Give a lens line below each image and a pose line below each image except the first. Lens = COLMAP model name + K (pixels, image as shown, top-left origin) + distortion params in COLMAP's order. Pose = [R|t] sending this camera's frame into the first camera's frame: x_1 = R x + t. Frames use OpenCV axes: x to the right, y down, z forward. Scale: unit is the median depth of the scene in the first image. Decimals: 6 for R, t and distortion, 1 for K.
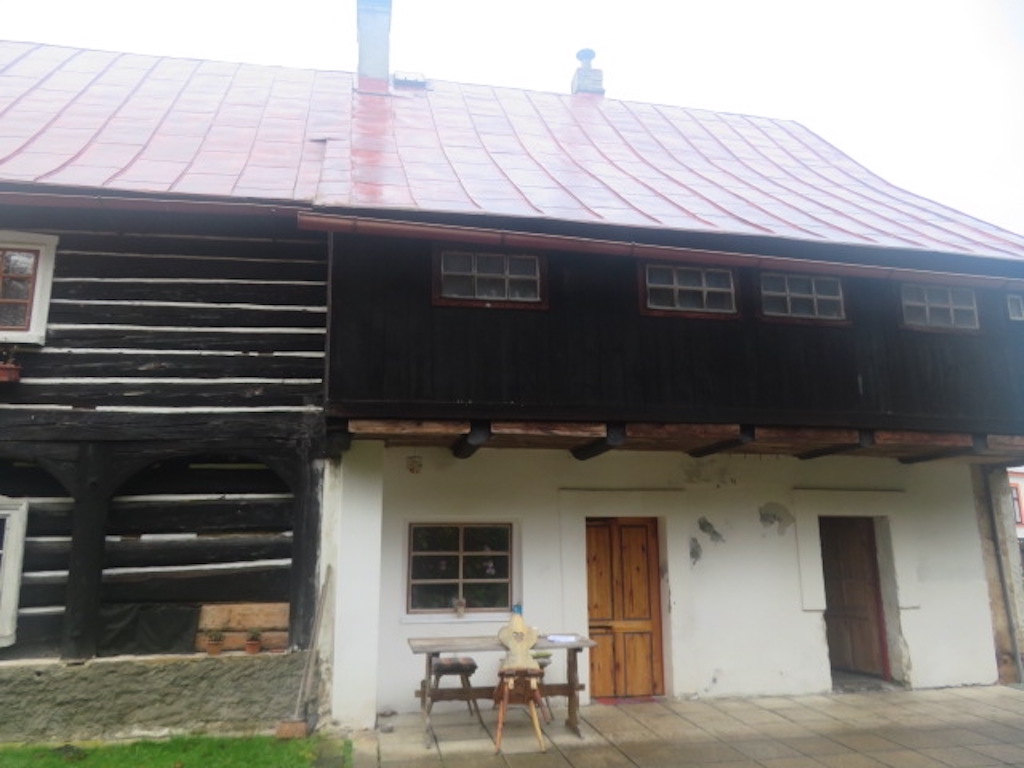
lens RADIAL K [[739.1, 0, 511.7], [0, 739.1, 392.0], [0, 0, 1]] dist [0.009184, -0.006616]
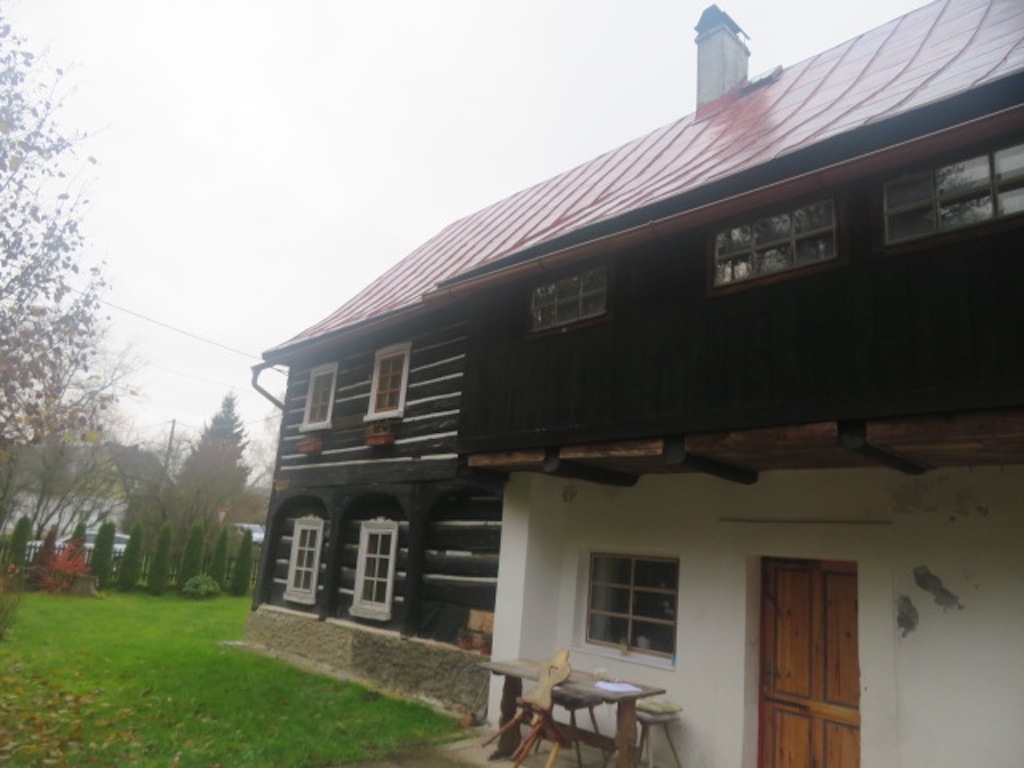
lens RADIAL K [[764.3, 0, 512.0], [0, 764.3, 384.0], [0, 0, 1]] dist [0.004809, -0.001357]
pose [[0.509739, -0.144249, -0.848150, 0.774405], [0.086226, 0.989446, -0.116459, 0.066760], [0.855997, -0.013769, 0.516797, 0.397180]]
